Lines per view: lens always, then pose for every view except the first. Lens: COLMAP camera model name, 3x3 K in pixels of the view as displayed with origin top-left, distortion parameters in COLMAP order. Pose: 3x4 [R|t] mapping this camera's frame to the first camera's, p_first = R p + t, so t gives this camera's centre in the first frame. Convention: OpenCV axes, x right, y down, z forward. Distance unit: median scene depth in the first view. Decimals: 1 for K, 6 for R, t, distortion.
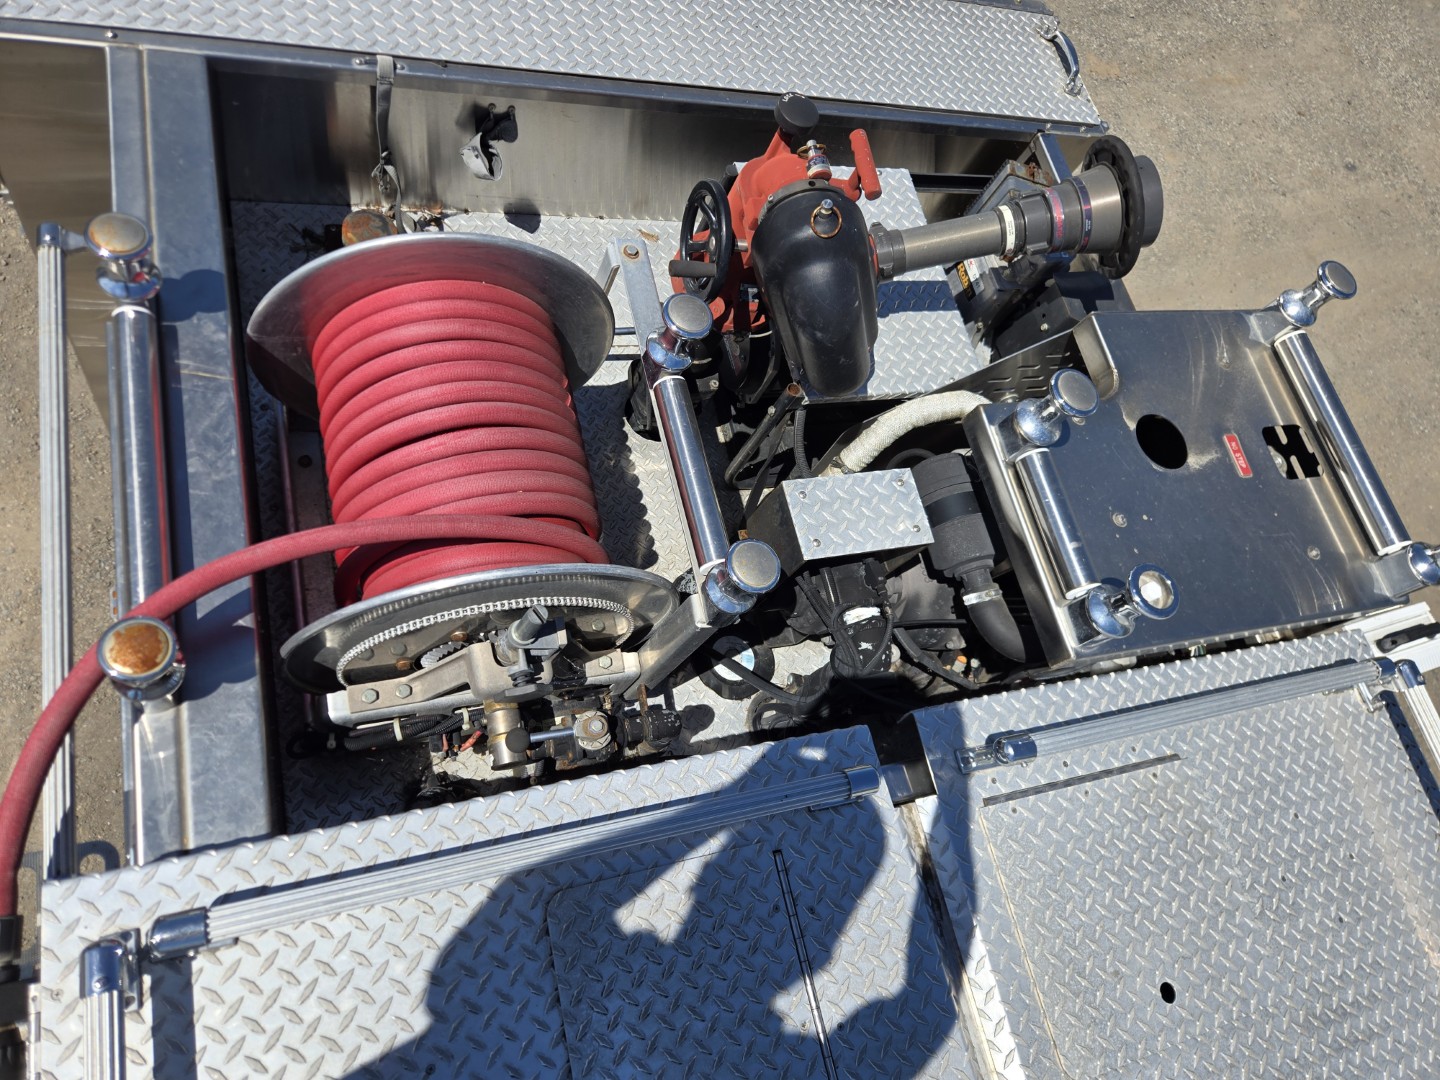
lens RADIAL K [[991.2, 0, 711.6], [0, 991.2, 551.2], [0, 0, 1]] dist [0.074580, -0.066065]
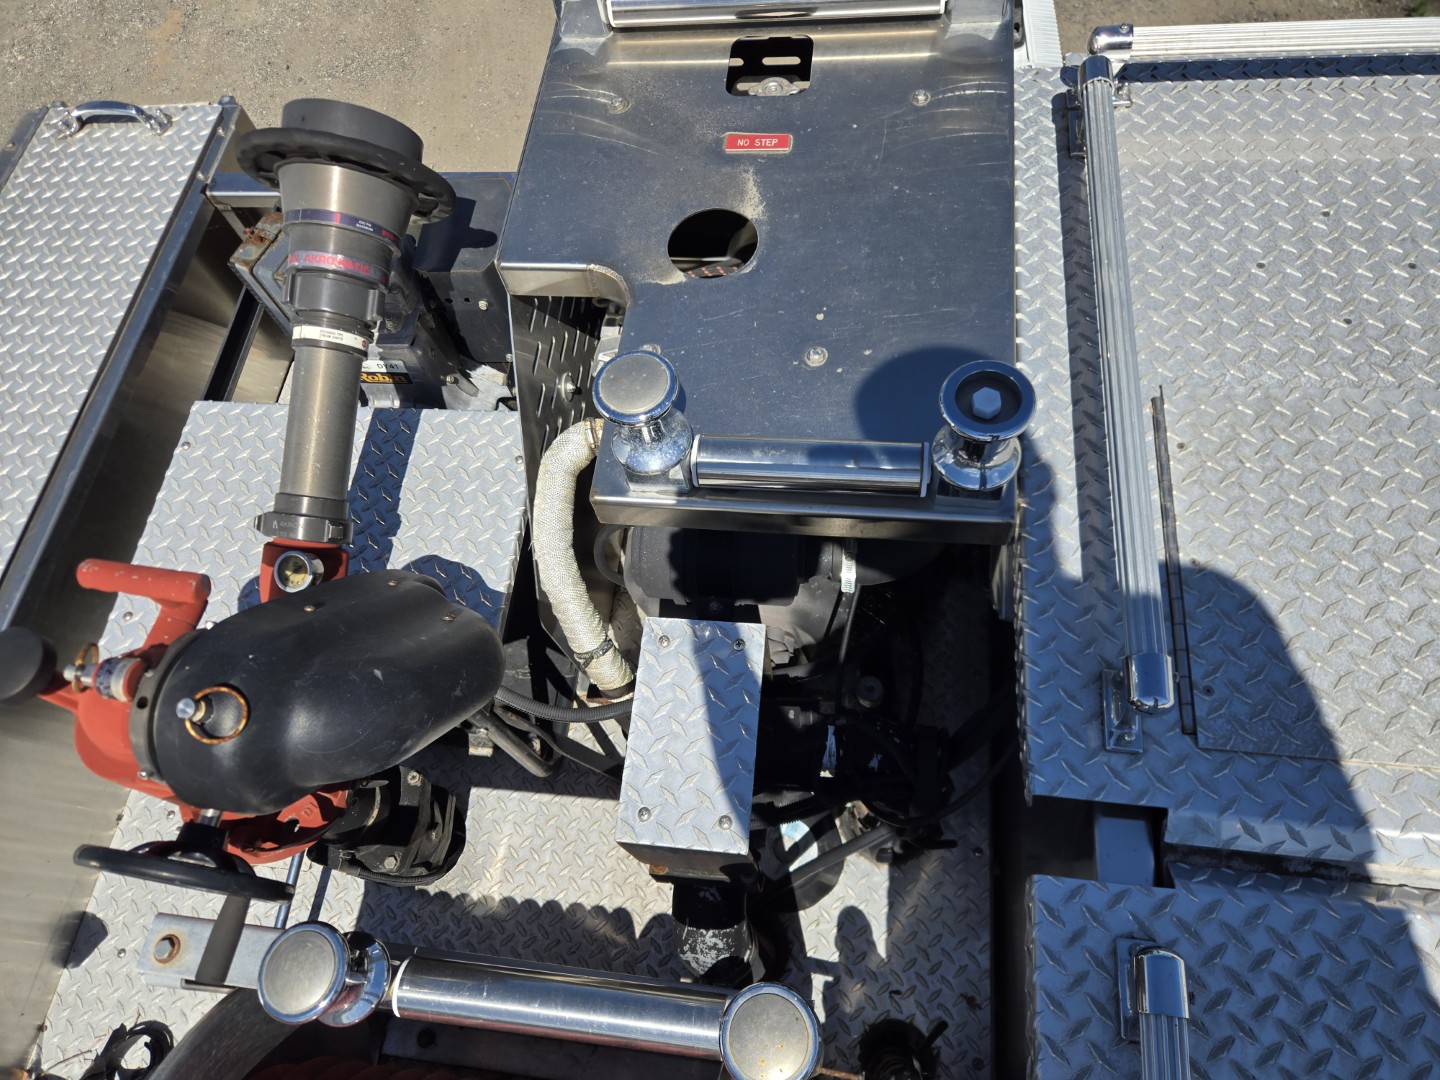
lens RADIAL K [[991.2, 0, 711.6], [0, 991.2, 551.2], [0, 0, 1]] dist [0.074580, -0.066065]
pose [[0.301186, -0.952005, 0.054536, 0.177792], [0.940039, 0.306026, 0.150584, -0.126020], [-0.160046, 0.005912, 0.987092, 0.274634]]
